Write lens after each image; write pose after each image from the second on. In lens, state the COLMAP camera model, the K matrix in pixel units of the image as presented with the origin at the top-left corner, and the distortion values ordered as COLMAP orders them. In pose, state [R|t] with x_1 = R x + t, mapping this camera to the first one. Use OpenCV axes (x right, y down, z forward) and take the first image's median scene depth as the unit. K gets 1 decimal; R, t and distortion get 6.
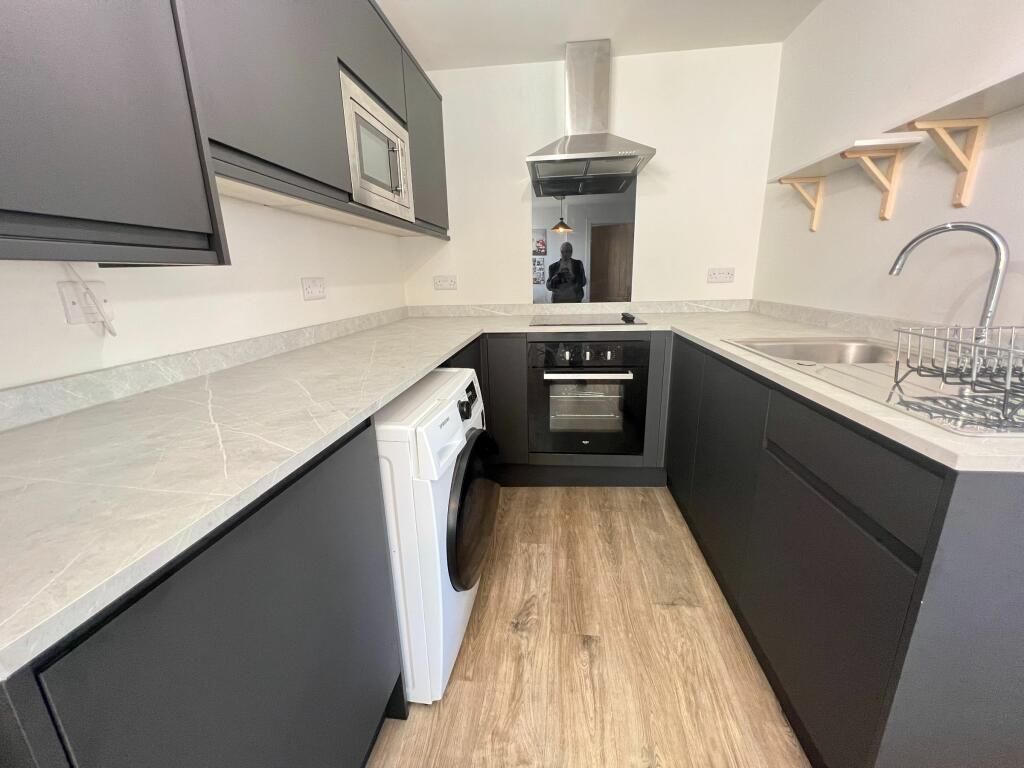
lens RADIAL K [[411.3, 0, 512.0], [0, 411.3, 384.0], [0, 0, 1]] dist [-0.001759, -0.000046]
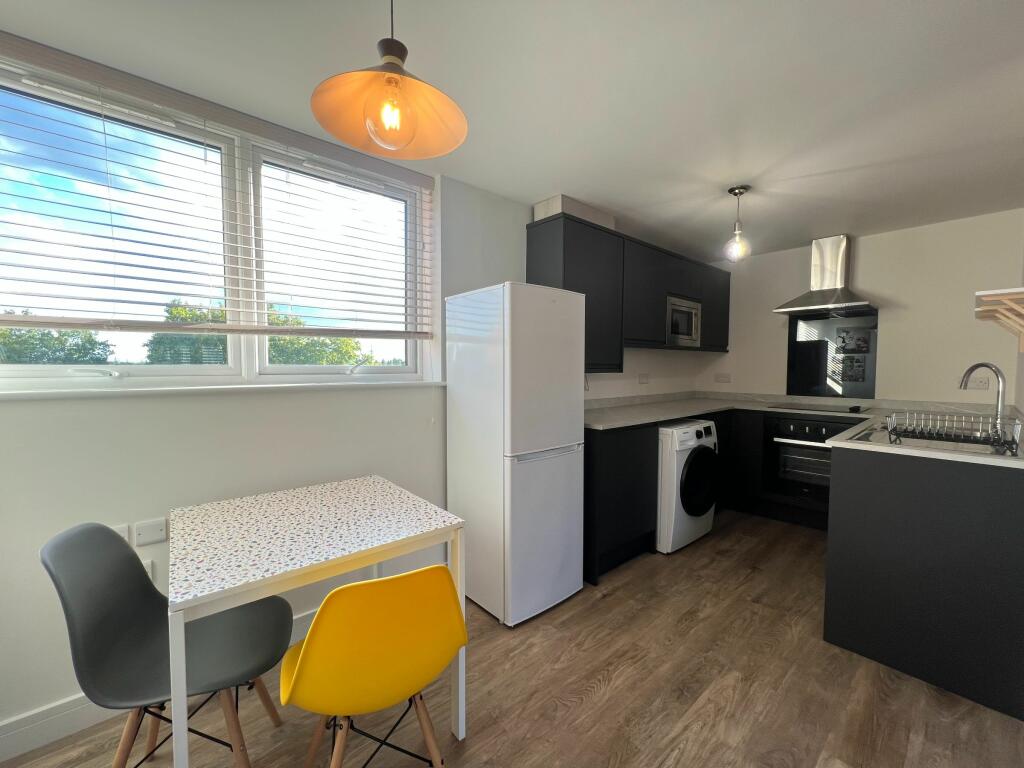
lens RADIAL K [[411.3, 0, 512.0], [0, 411.3, 384.0], [0, 0, 1]] dist [-0.001759, -0.000046]
pose [[0.740957, 0.057620, -0.669076, 0.472891], [-0.192807, 0.972619, -0.129760, 0.217442], [0.643280, 0.225149, 0.731778, -1.066746]]
